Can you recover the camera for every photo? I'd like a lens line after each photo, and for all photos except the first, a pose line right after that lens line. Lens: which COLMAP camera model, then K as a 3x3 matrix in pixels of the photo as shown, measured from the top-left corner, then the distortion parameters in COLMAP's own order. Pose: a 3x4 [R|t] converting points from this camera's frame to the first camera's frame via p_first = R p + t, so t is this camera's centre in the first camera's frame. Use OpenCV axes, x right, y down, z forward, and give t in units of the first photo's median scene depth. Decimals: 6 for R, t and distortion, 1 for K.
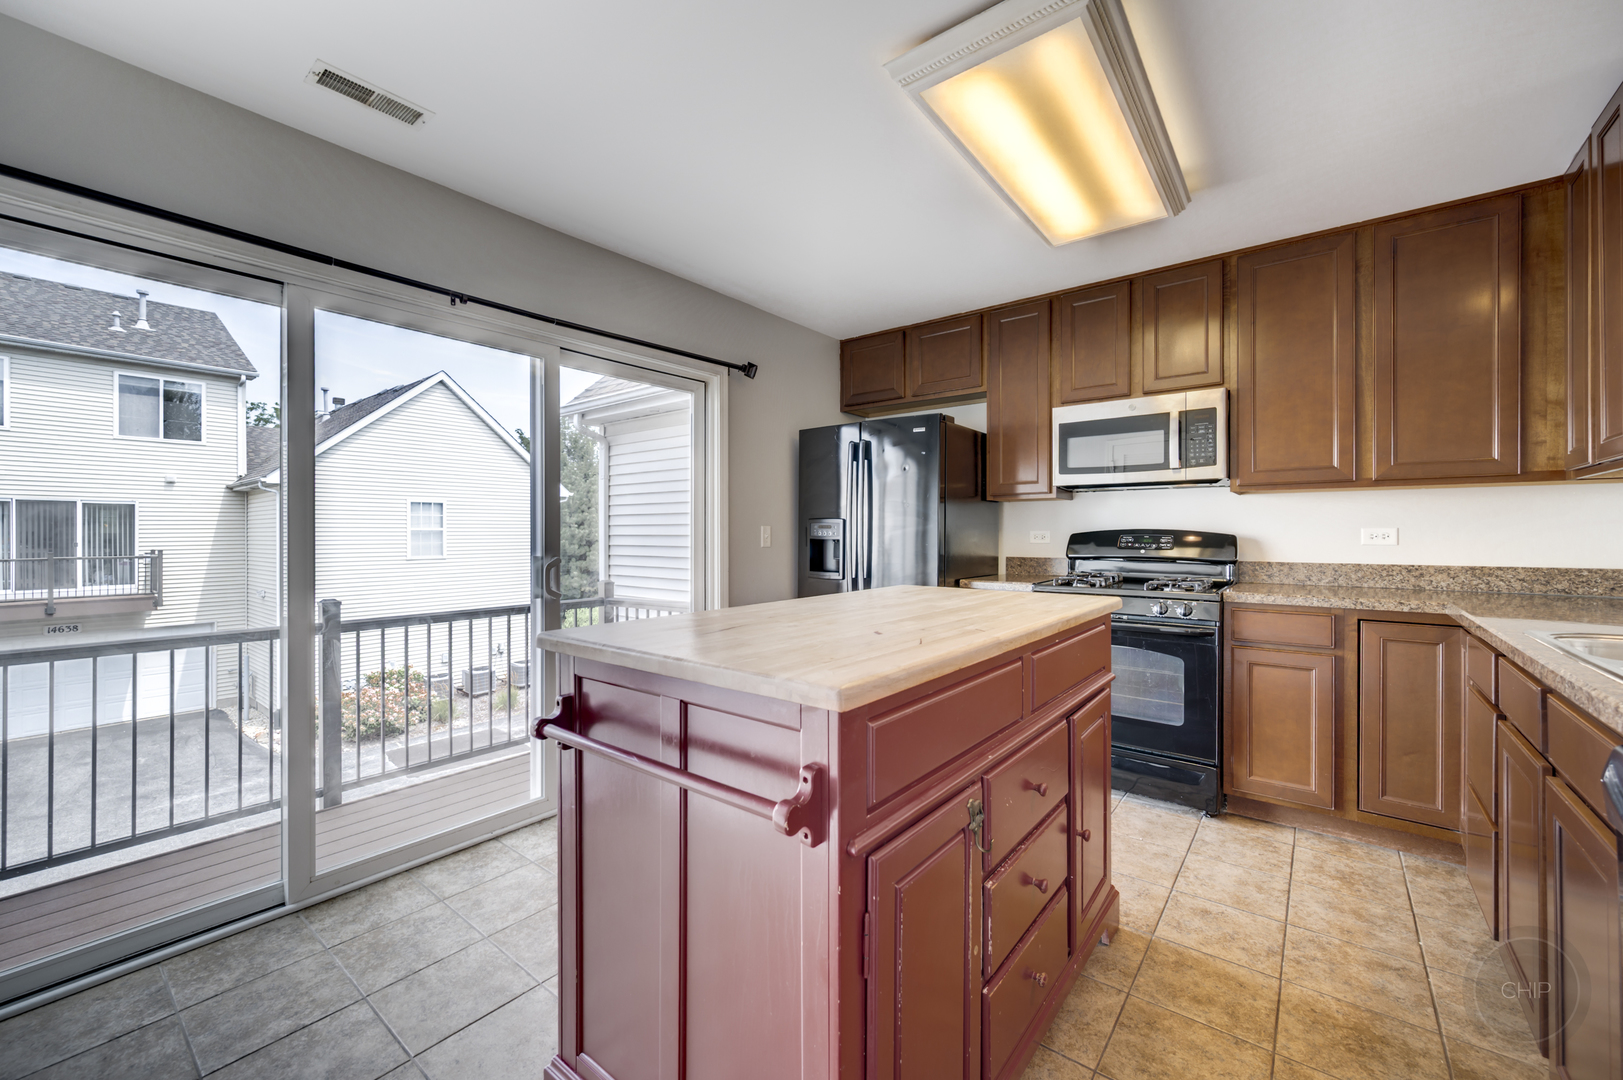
lens RADIAL K [[640.4, 0, 814.4], [0, 640.4, 536.0], [0, 0, 1]] dist [0.002148, -0.000027]
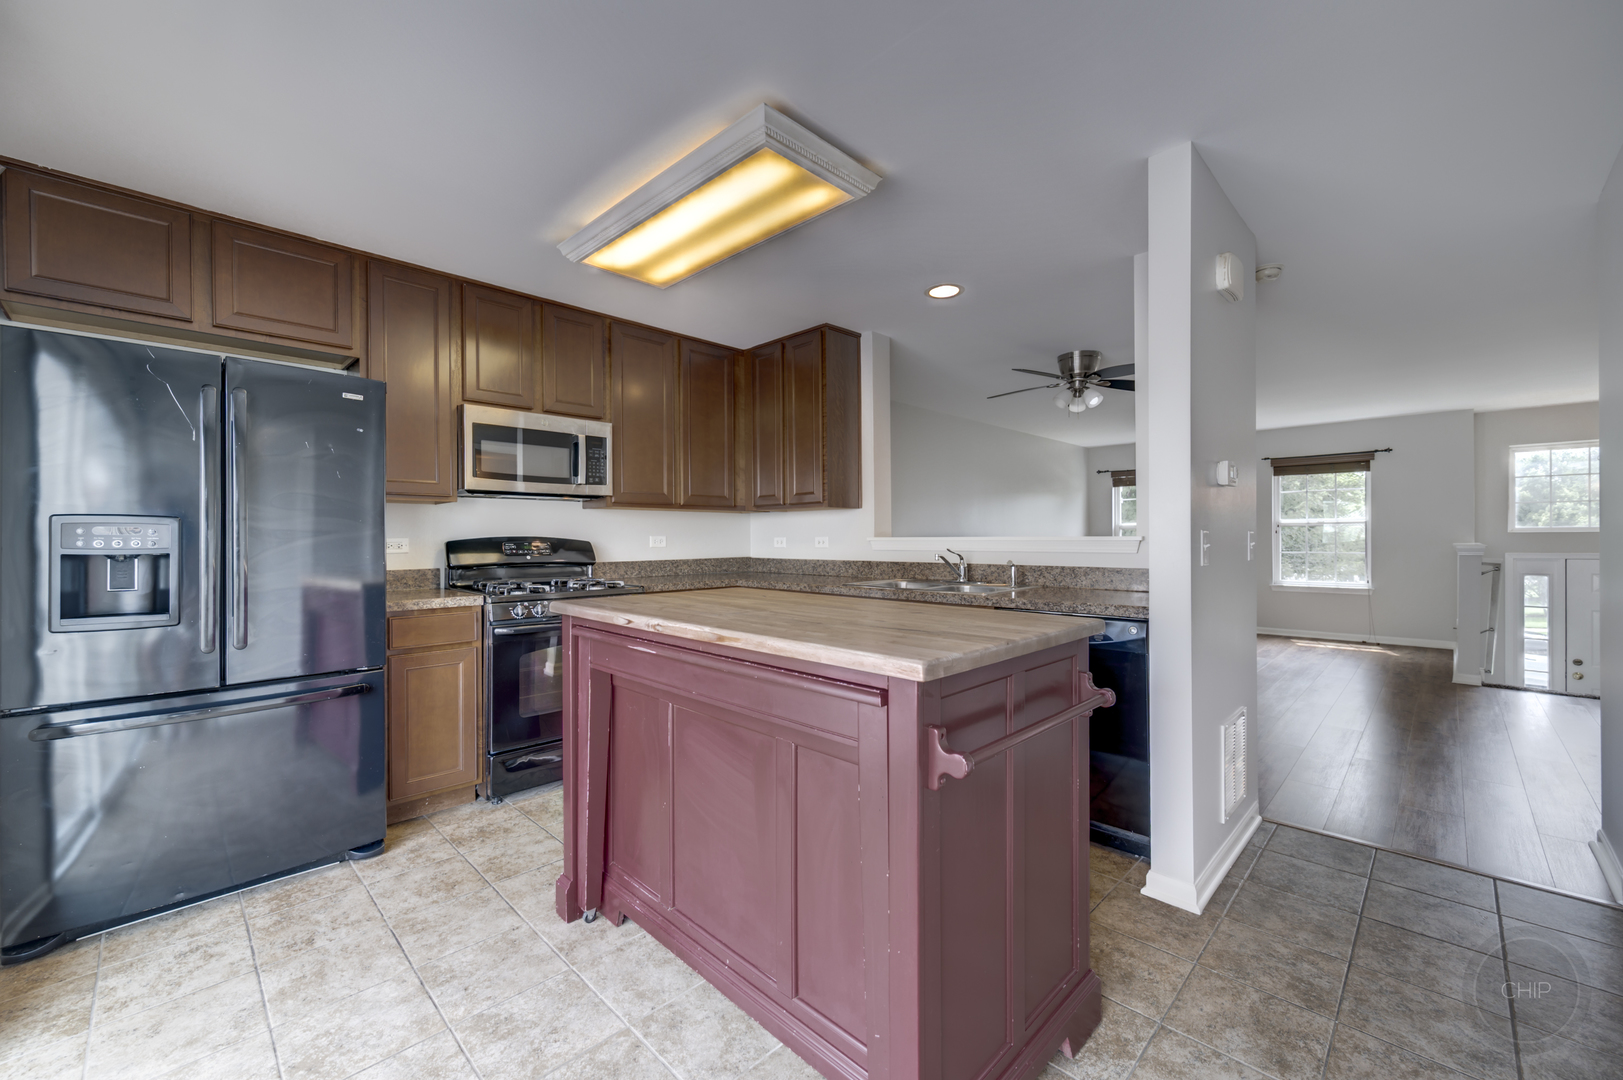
lens RADIAL K [[640.4, 0, 814.4], [0, 640.4, 536.0], [0, 0, 1]] dist [0.002148, -0.000027]
pose [[0.099835, 0.001499, 0.995003, -0.527045], [0.009339, 0.999953, -0.002443, -0.004771], [-0.994960, 0.009536, 0.099816, 0.458284]]
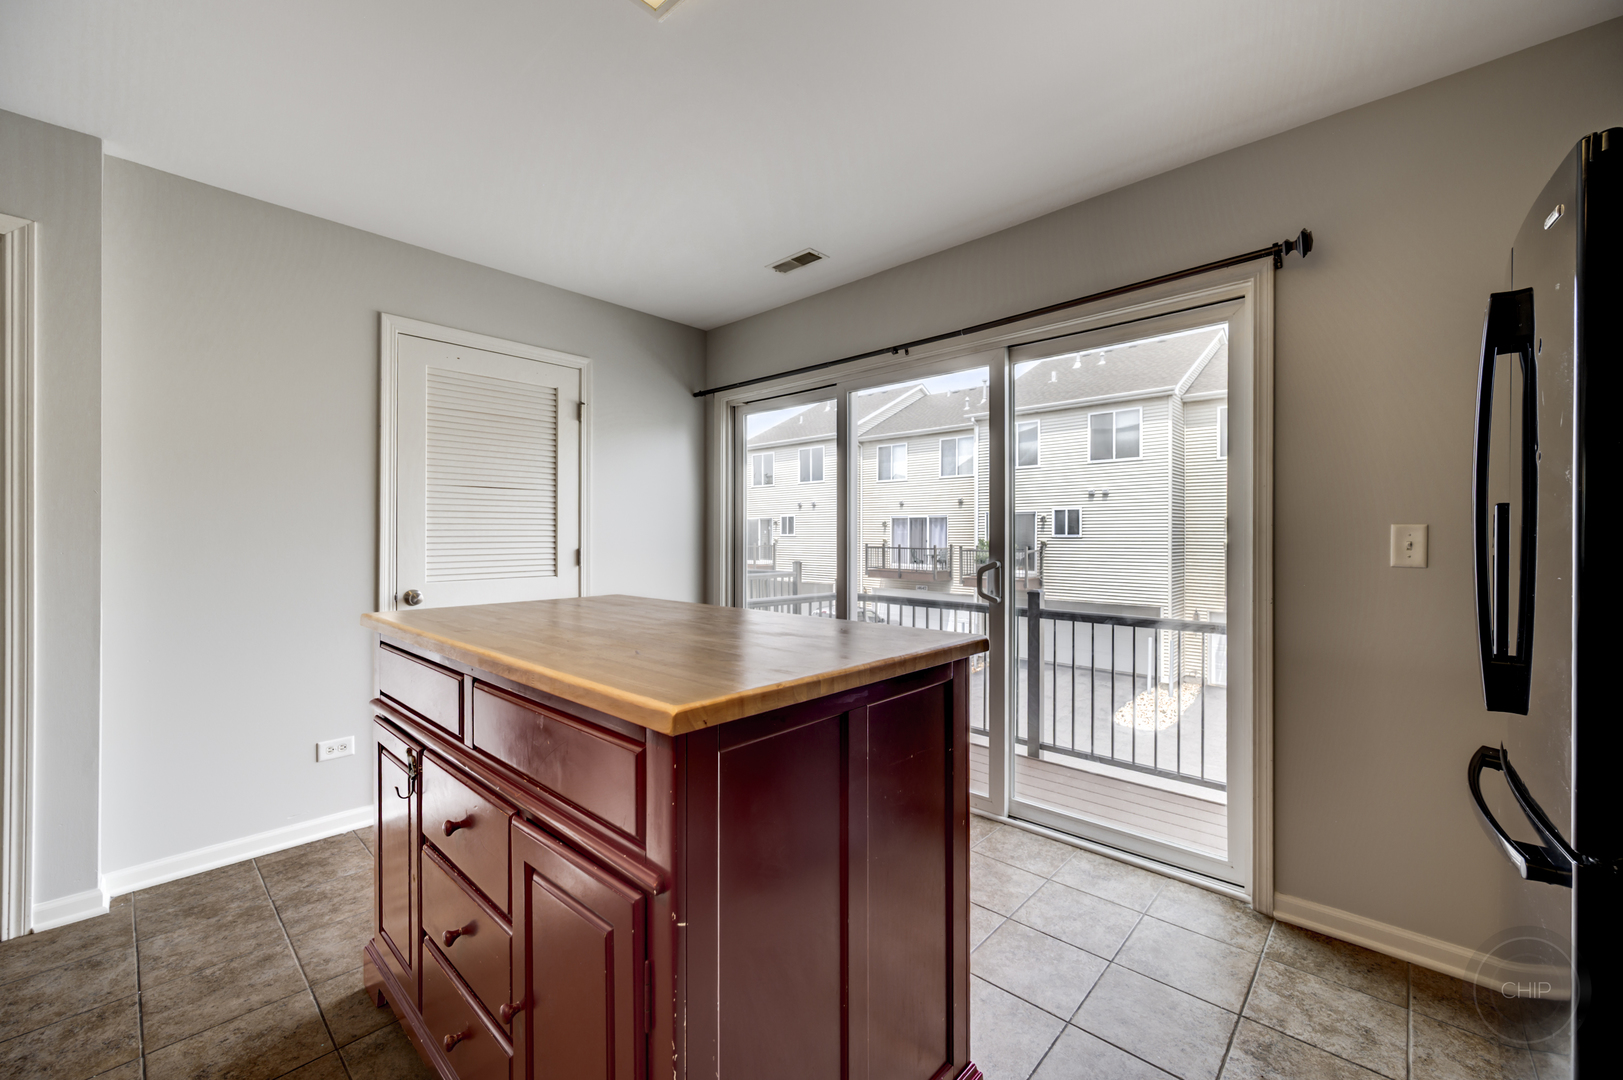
lens RADIAL K [[620.5, 0, 815.1], [0, 620.5, 533.3], [0, 0, 1]] dist [-0.009518, -0.000092]
pose [[-0.055023, -0.001198, -0.998484, 0.511008], [-0.005622, 0.999984, -0.000890, -0.008833], [0.998469, 0.005564, -0.055029, 0.699845]]
